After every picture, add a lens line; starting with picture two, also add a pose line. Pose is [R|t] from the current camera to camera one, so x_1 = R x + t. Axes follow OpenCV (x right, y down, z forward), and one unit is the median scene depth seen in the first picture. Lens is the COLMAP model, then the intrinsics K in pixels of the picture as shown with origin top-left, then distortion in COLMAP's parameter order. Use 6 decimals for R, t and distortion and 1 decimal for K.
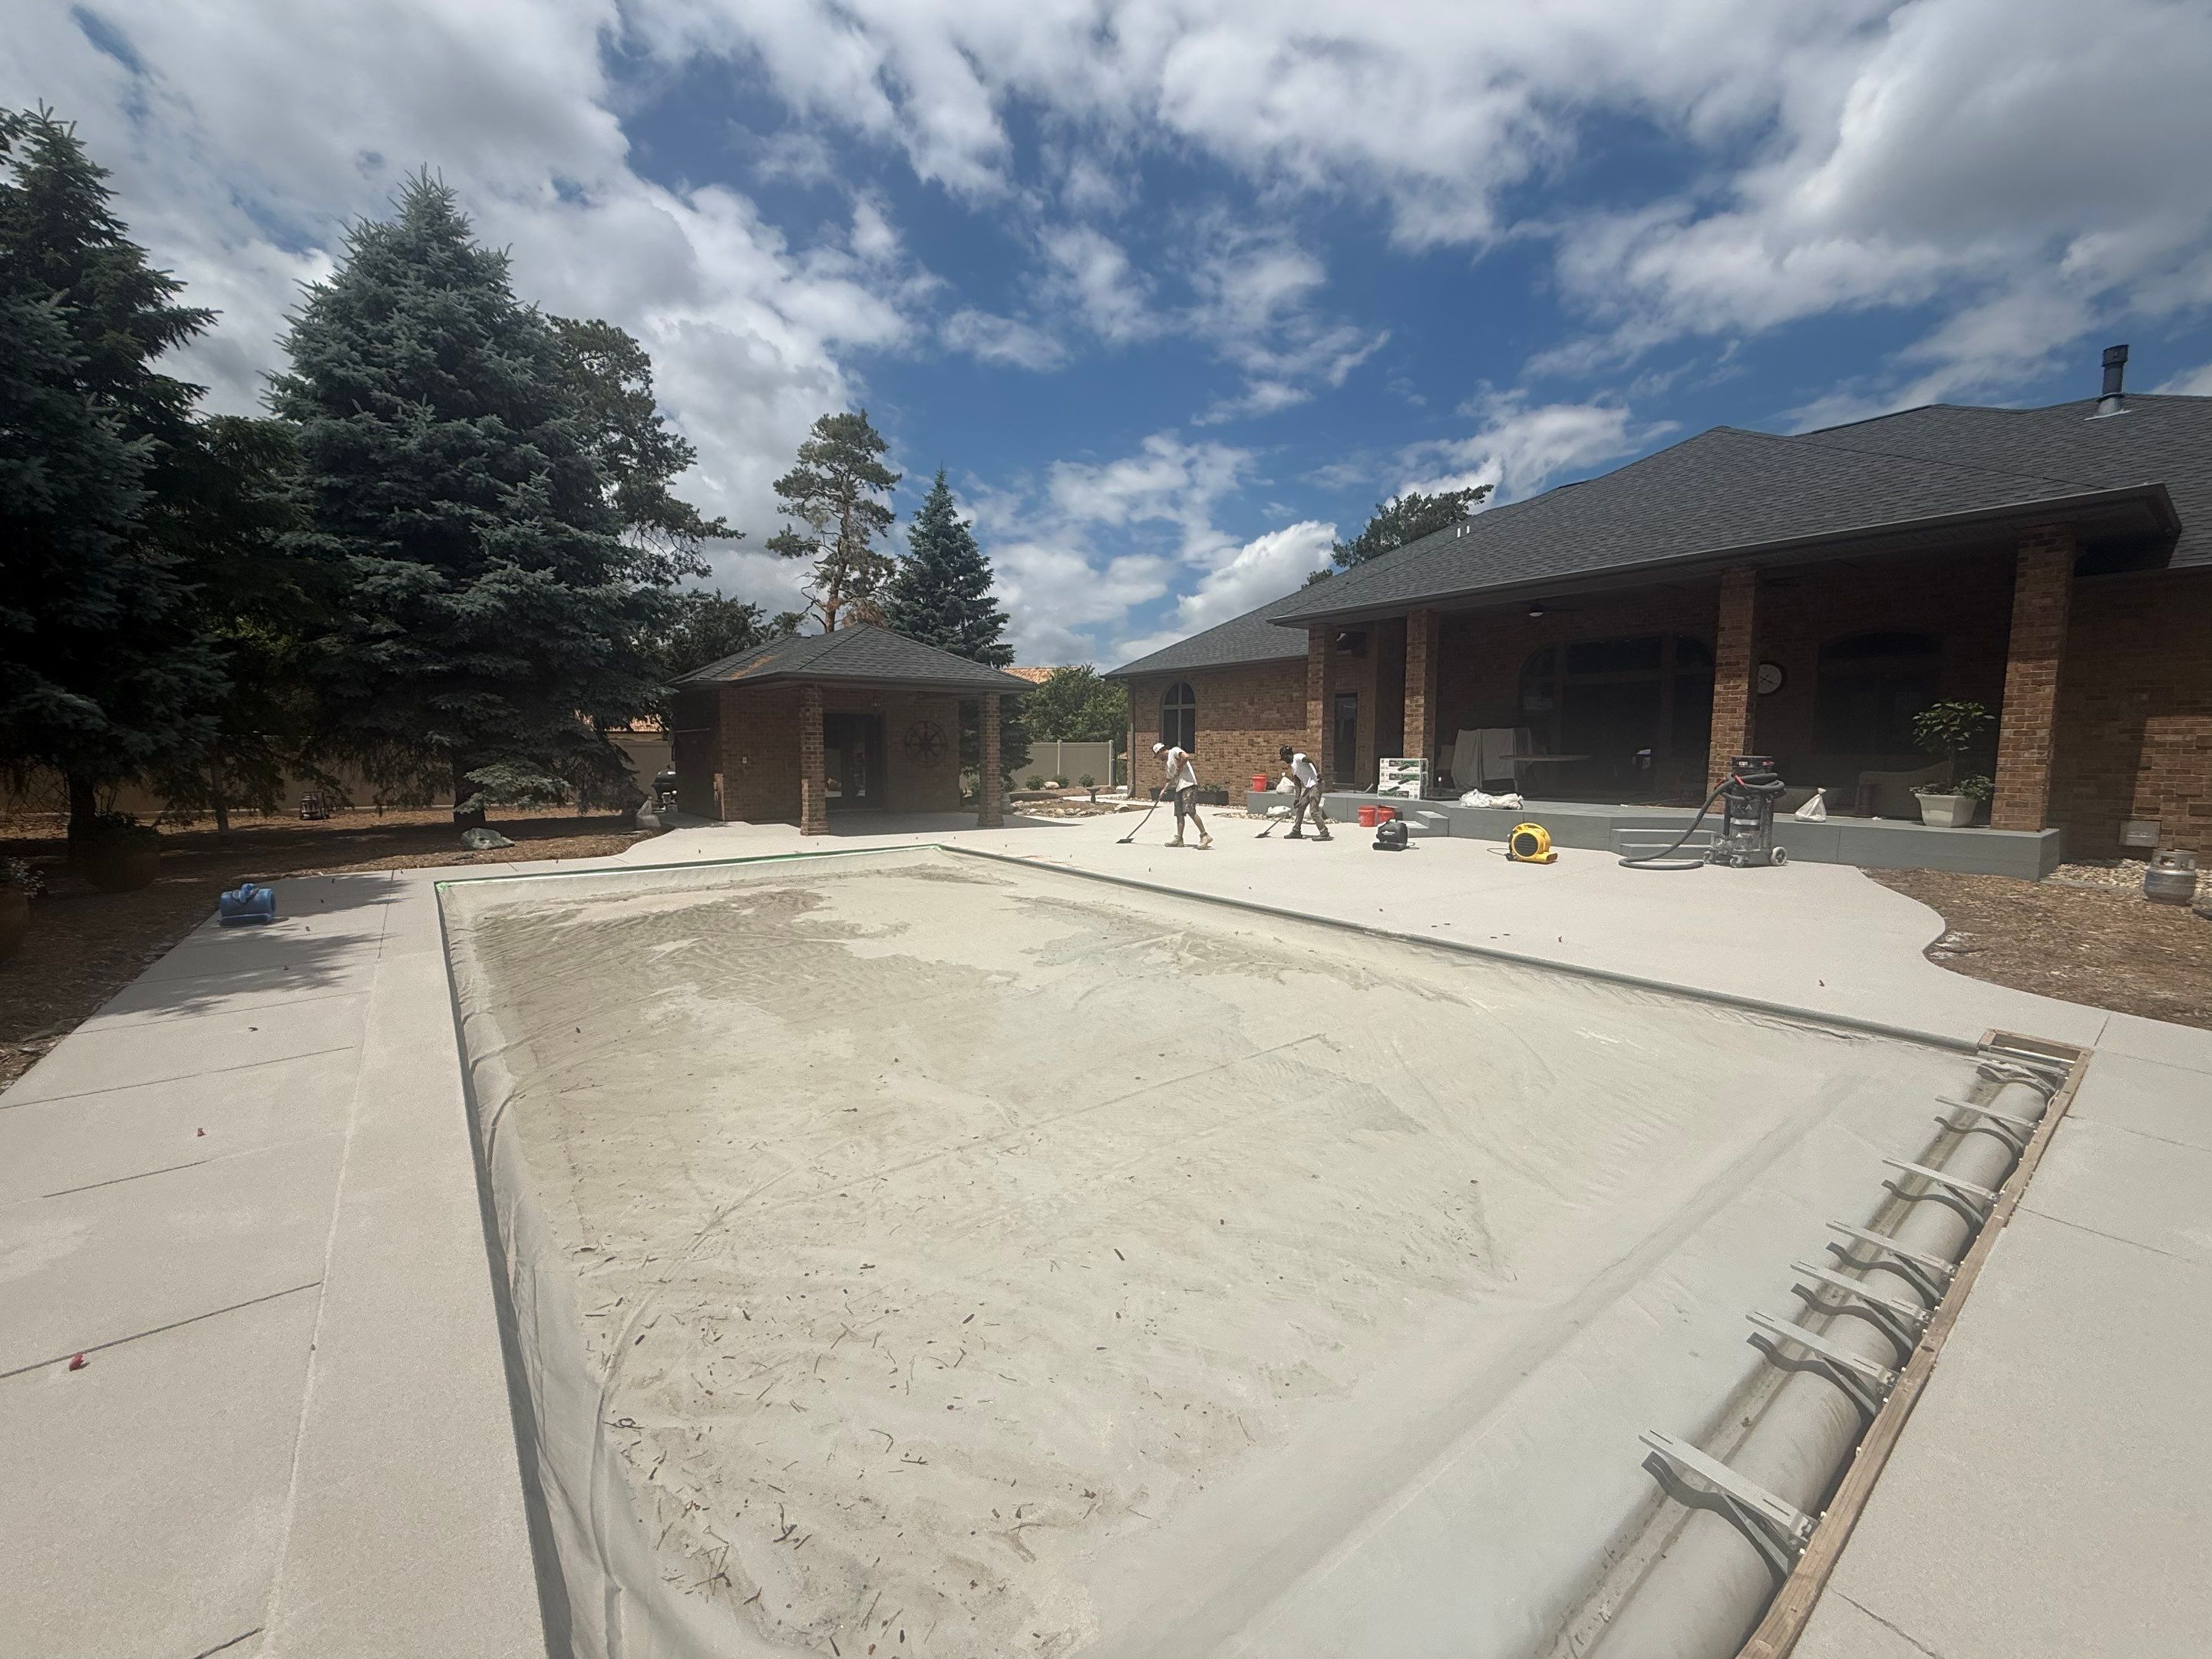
lens RADIAL K [[878.4, 0, 1098.9], [0, 878.4, 826.7], [0, 0, 1]] dist [-0.000068, -0.000239]
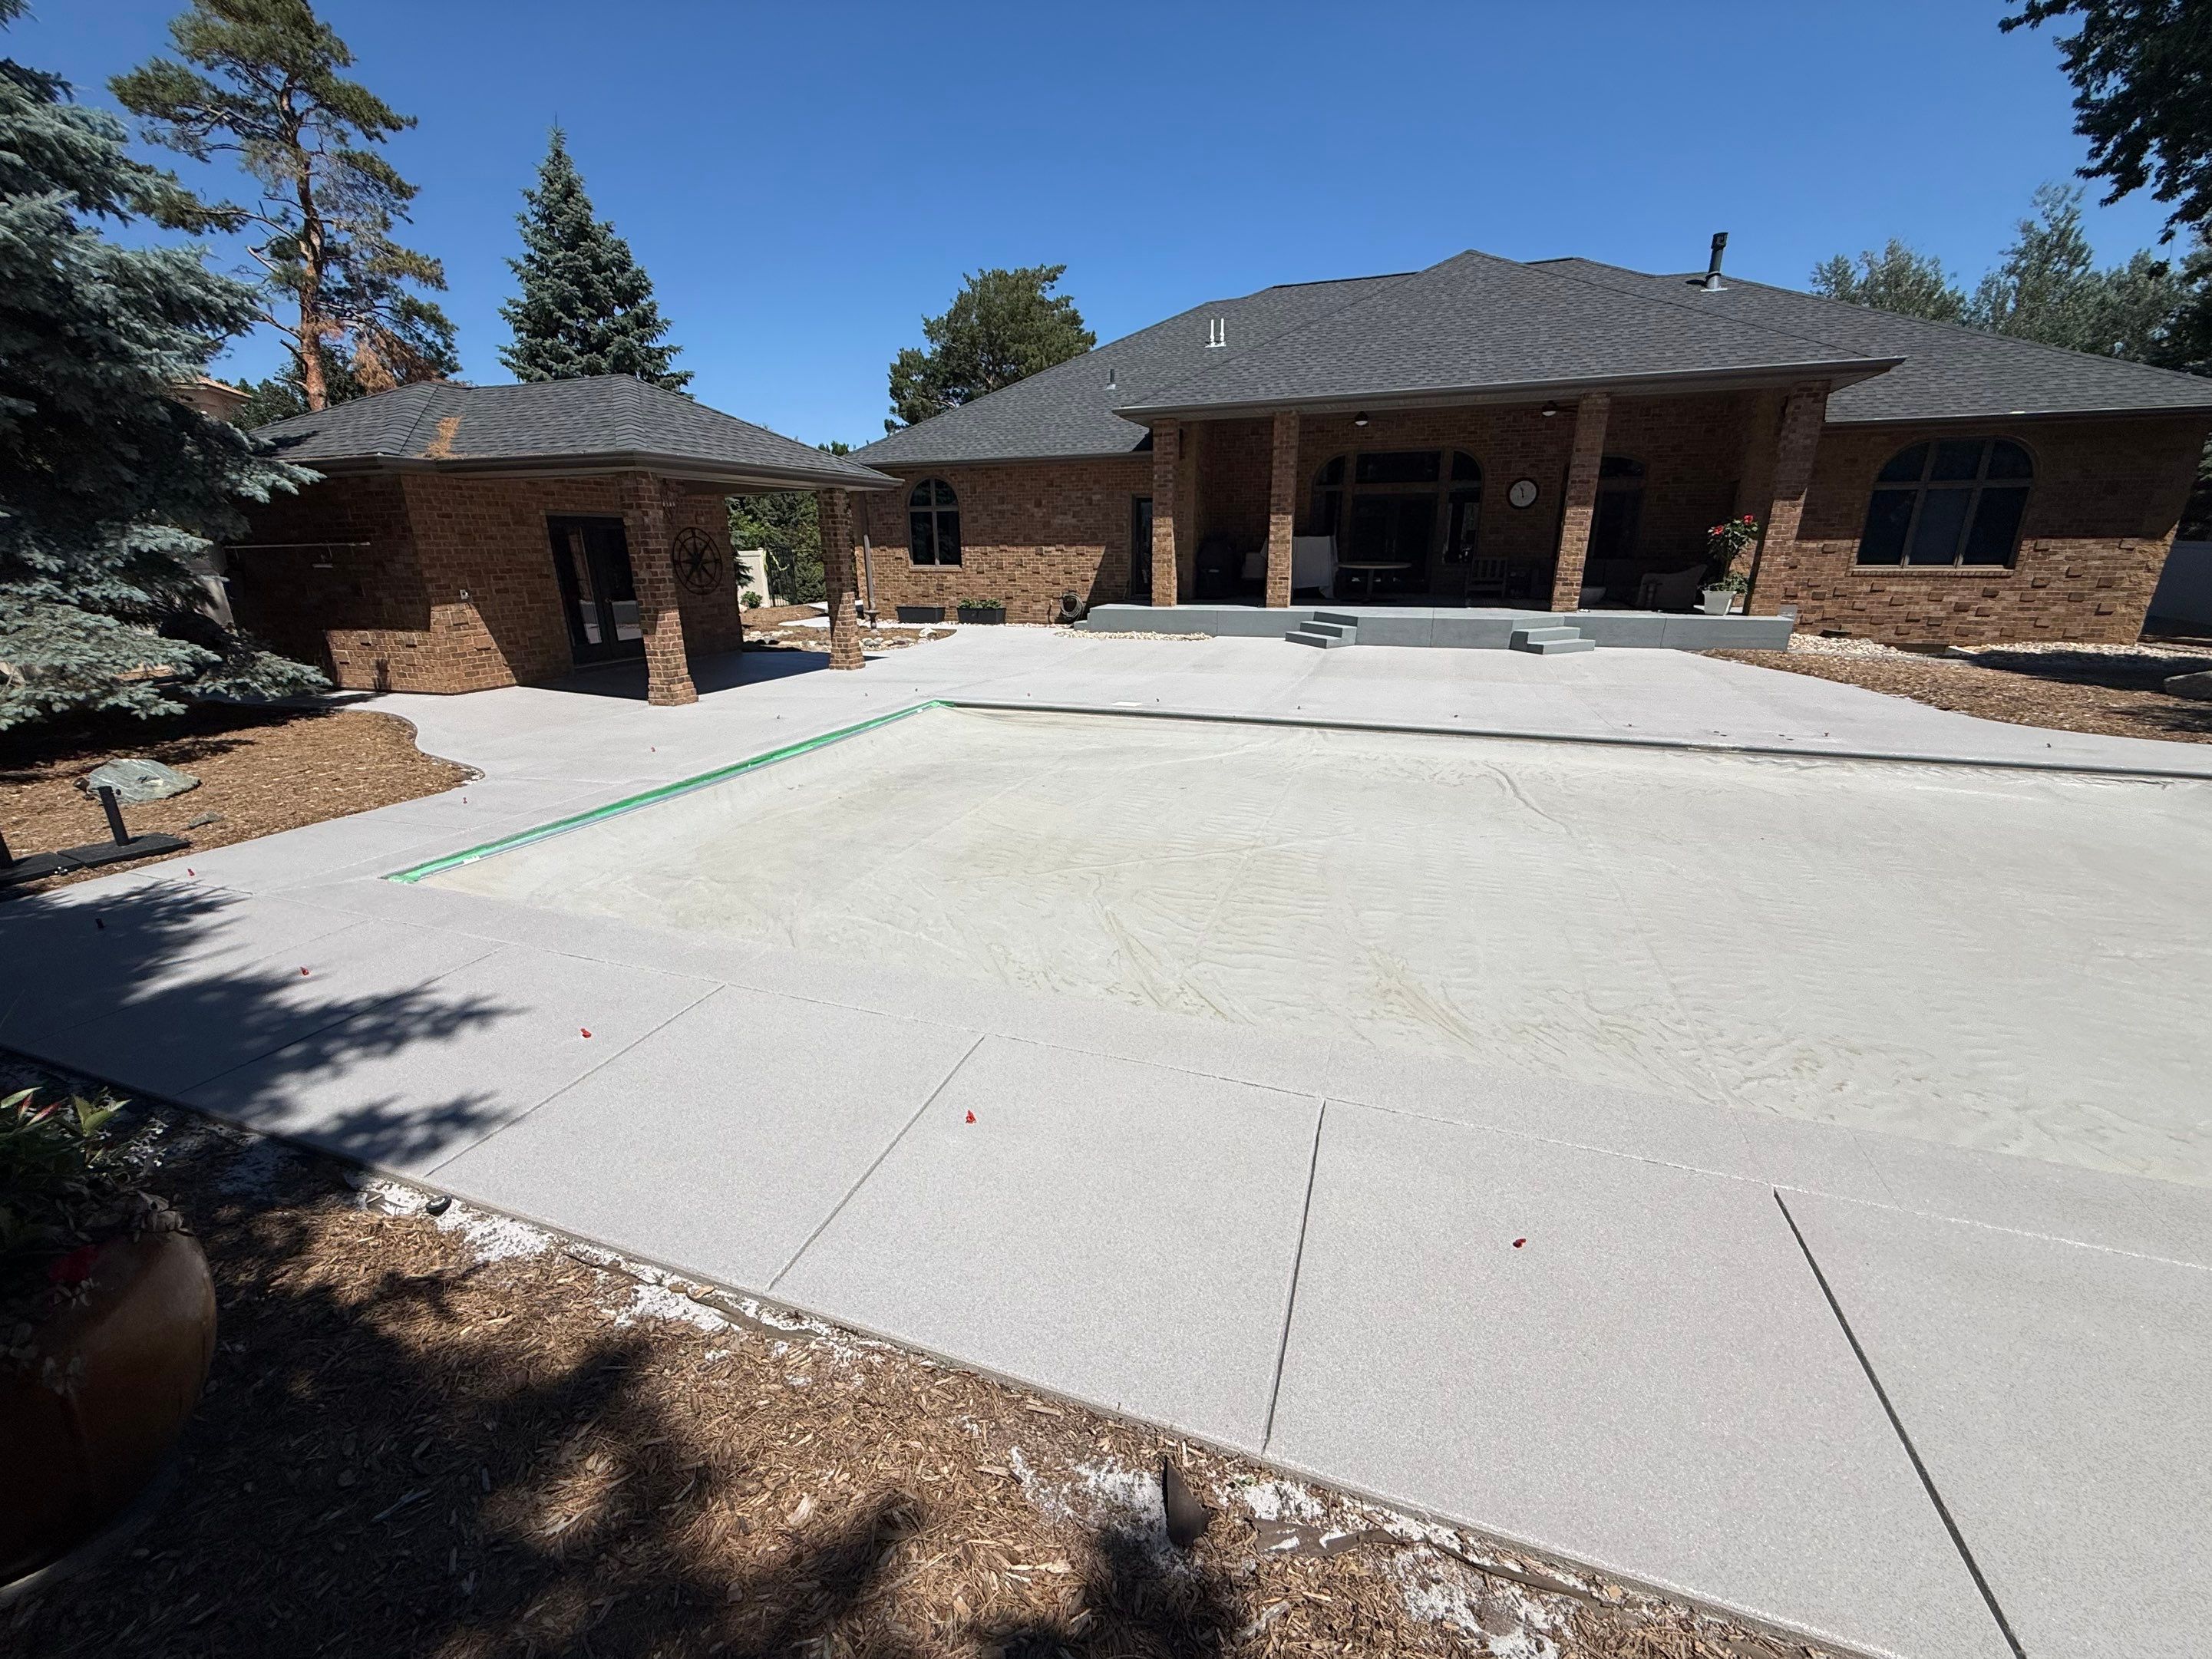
lens RADIAL K [[878.4, 0, 1103.9], [0, 878.4, 823.3], [0, 0, 1]] dist [-0.000068, -0.000239]
pose [[0.845722, -0.170044, 0.505805, -0.380968], [0.058361, 0.971658, 0.229075, -0.035746], [-0.530423, -0.164215, 0.831676, 0.215069]]
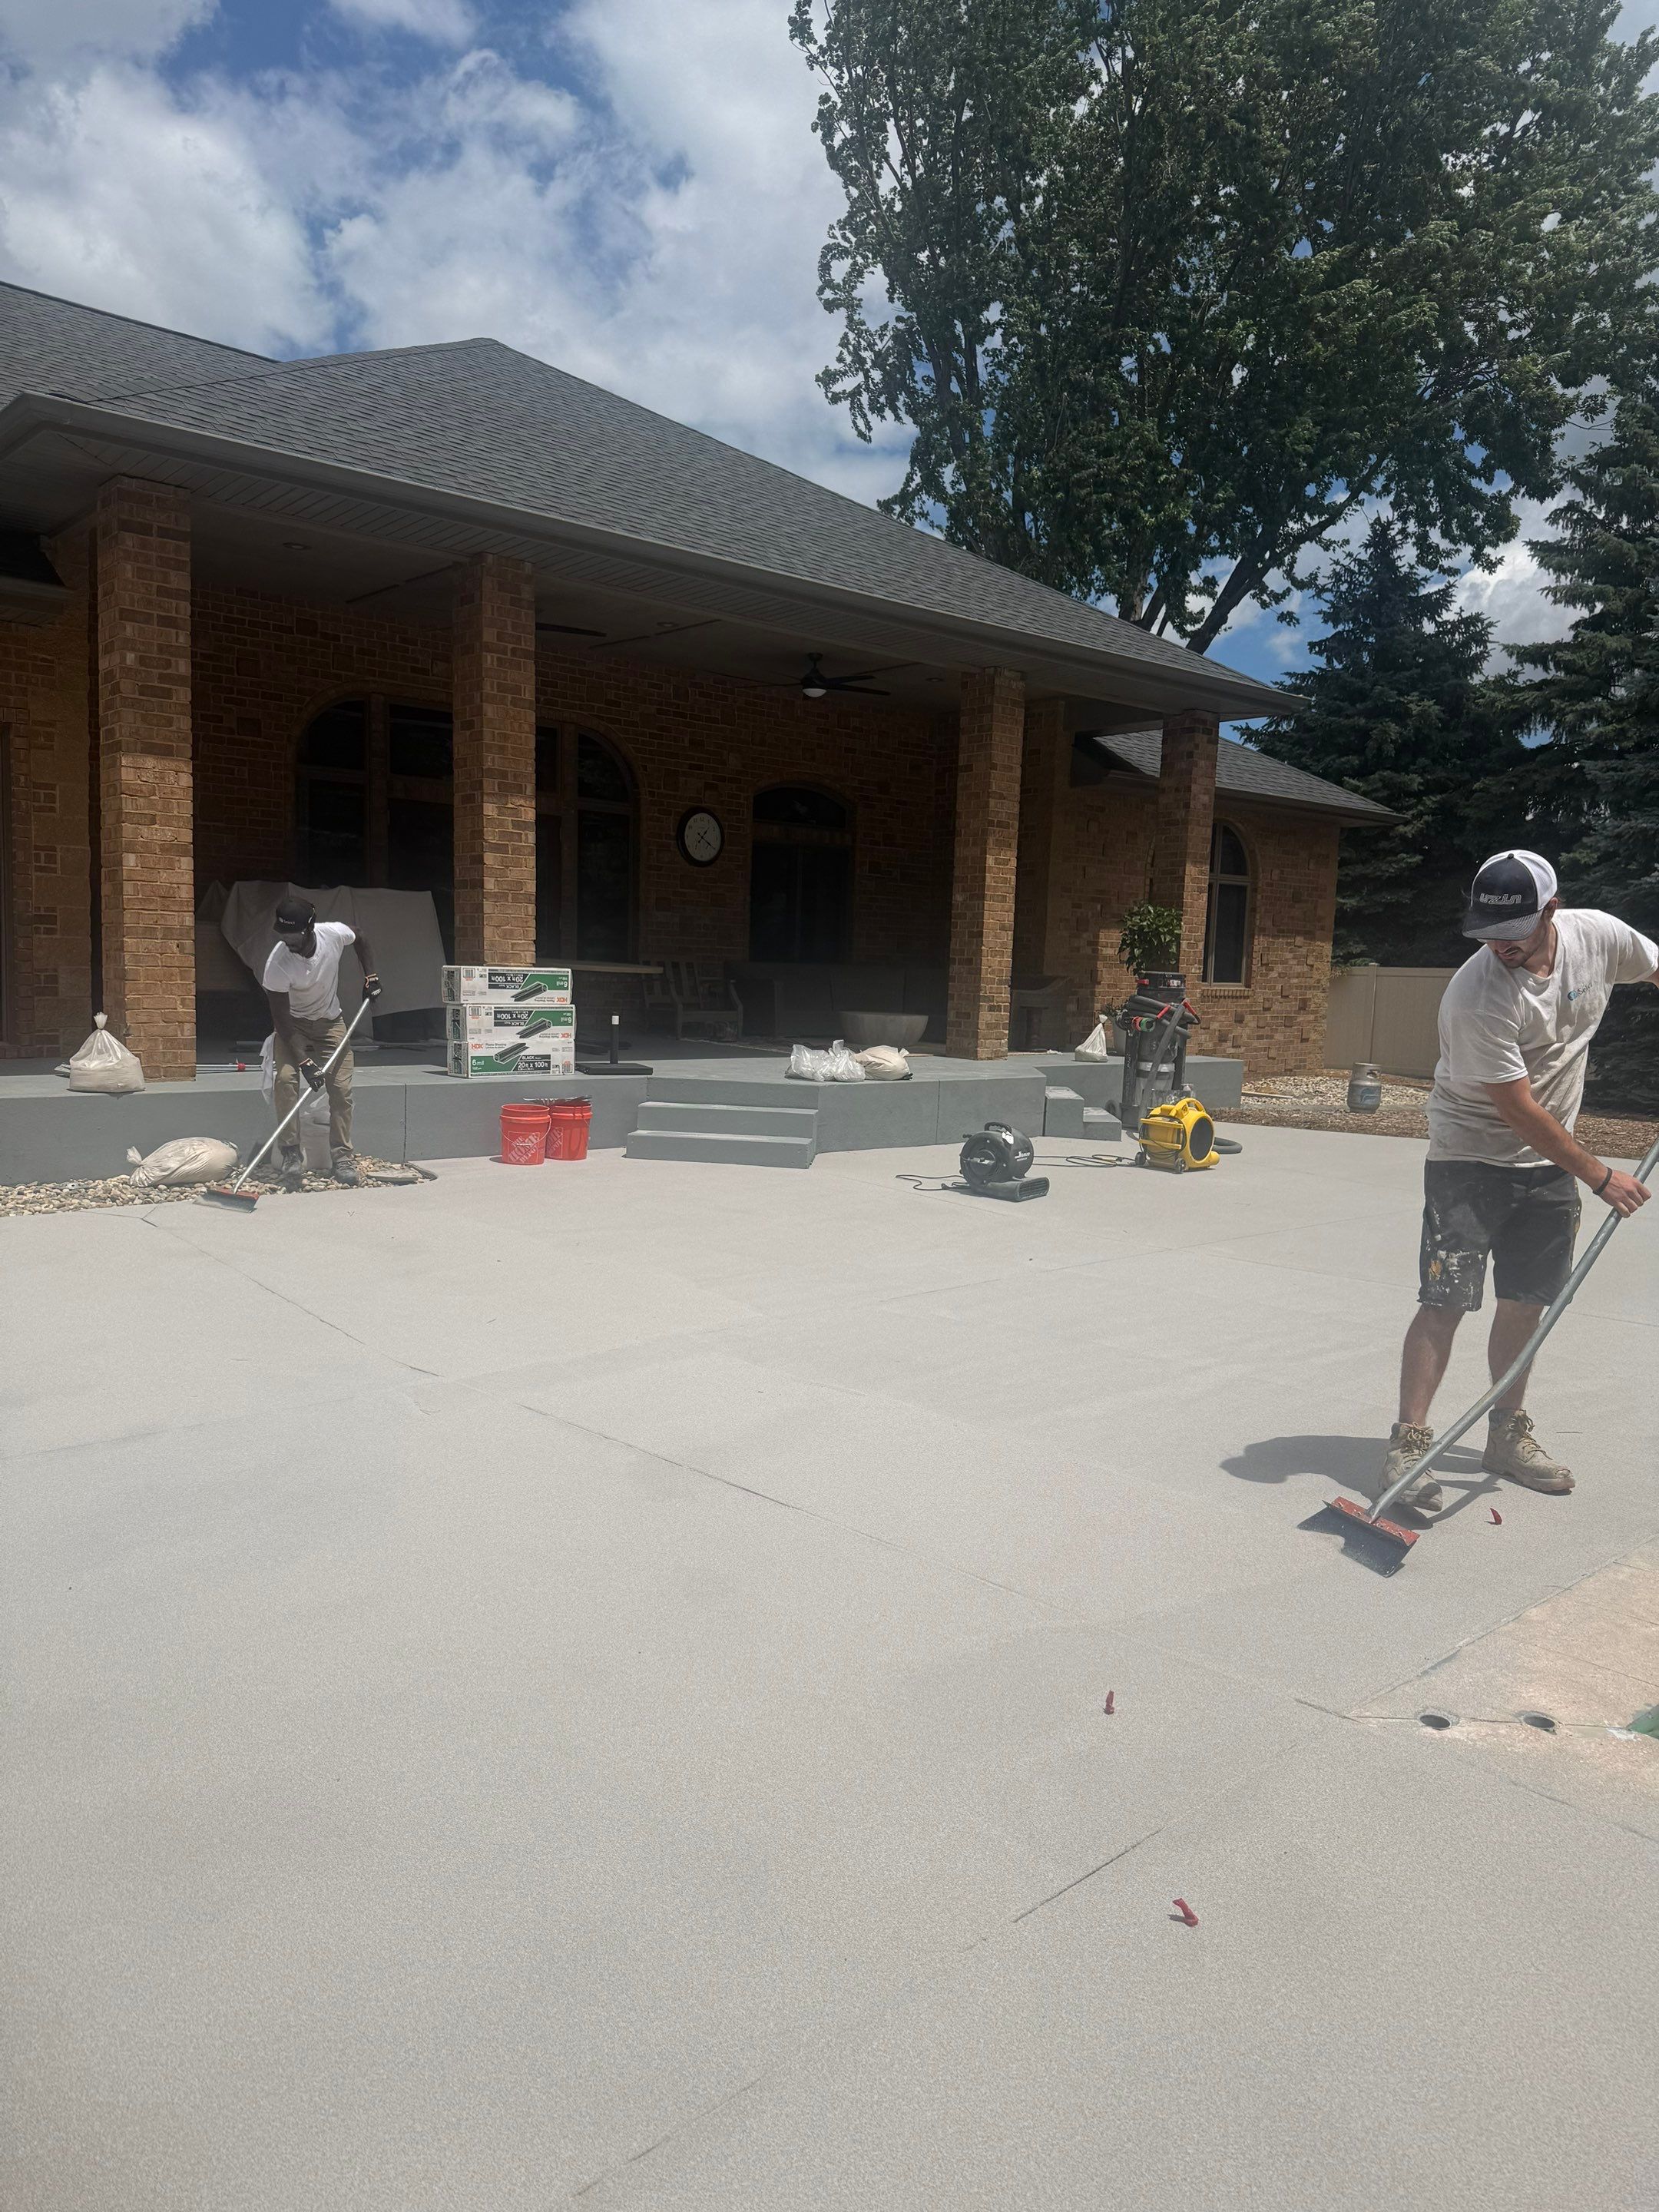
lens RADIAL K [[1549.3, 0, 881.5], [0, 1549.3, 1181.6], [0, 0, 1]] dist [0.085366, -0.075035]
pose [[-0.088923, -0.137969, 0.986437, -0.330609], [0.063177, 0.987584, 0.143825, -0.073224], [-0.994033, 0.075110, -0.079103, 0.910064]]
